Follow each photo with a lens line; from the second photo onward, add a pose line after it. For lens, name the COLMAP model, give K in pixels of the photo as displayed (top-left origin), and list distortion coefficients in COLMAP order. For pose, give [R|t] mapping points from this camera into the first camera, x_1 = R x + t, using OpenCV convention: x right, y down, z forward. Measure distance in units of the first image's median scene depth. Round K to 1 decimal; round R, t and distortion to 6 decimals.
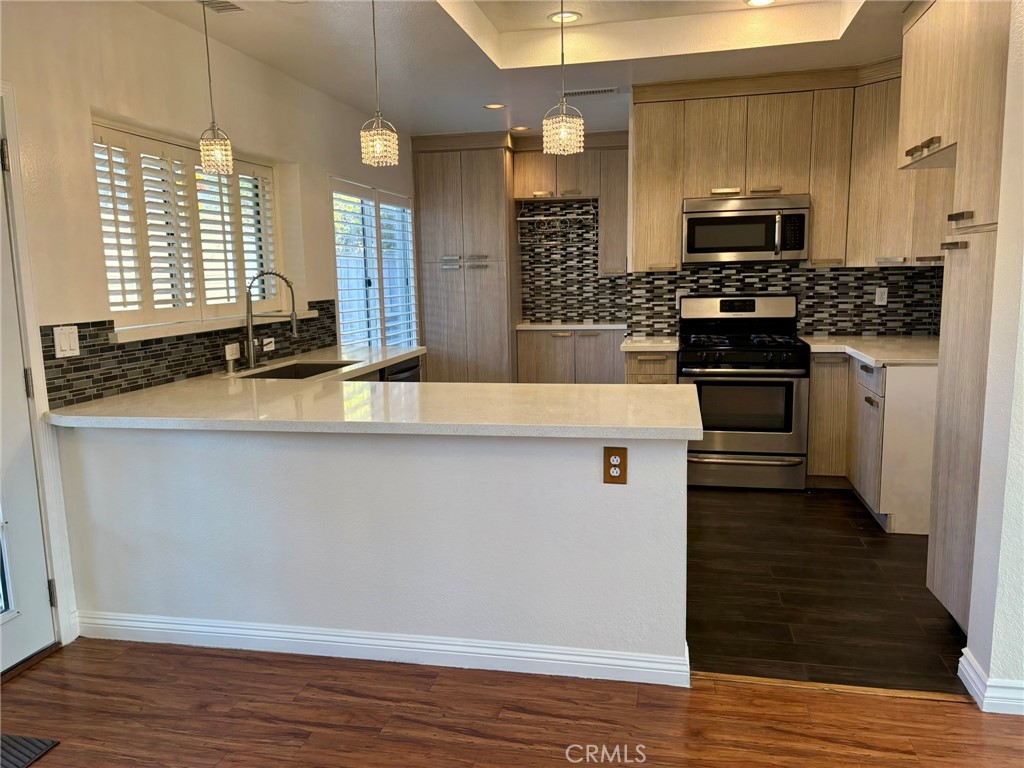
lens RADIAL K [[773.5, 0, 511.1], [0, 773.5, 387.0], [0, 0, 1]] dist [0.046552, -0.053665]
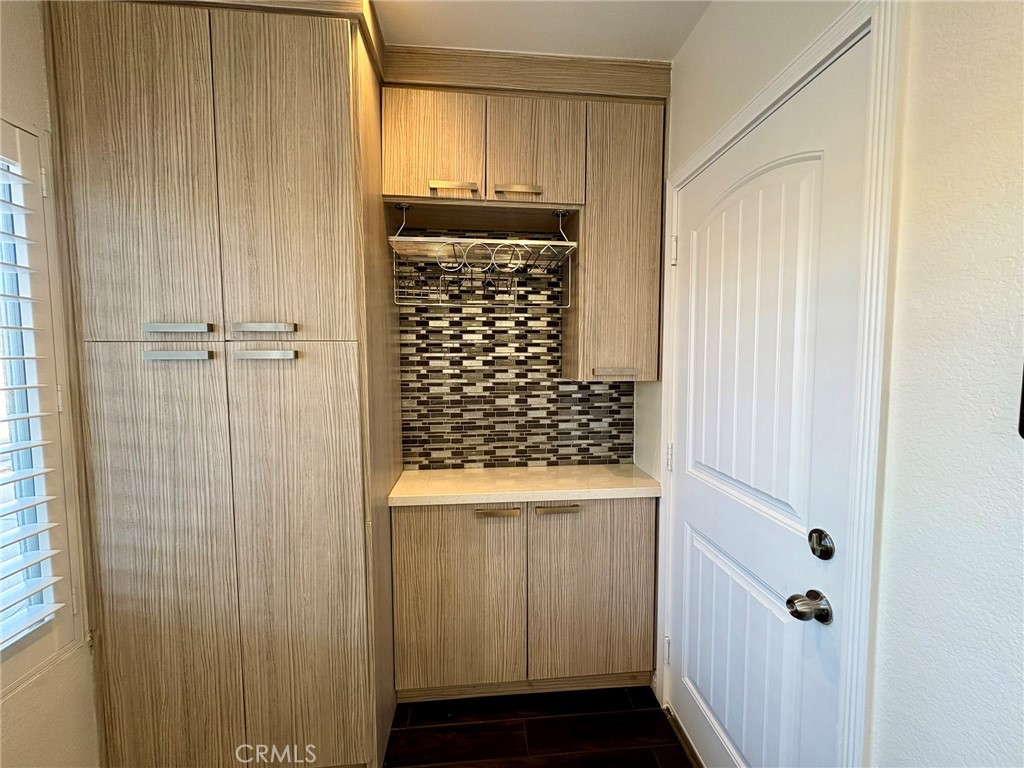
lens RADIAL K [[408.2, 0, 518.0], [0, 408.2, 383.4], [0, 0, 1]] dist [0.000027, 0.000600]
pose [[0.953958, -0.002768, 0.299928, 0.007128], [0.027689, 0.996500, -0.078872, -0.118785], [-0.298660, 0.083545, 0.950696, 0.751508]]
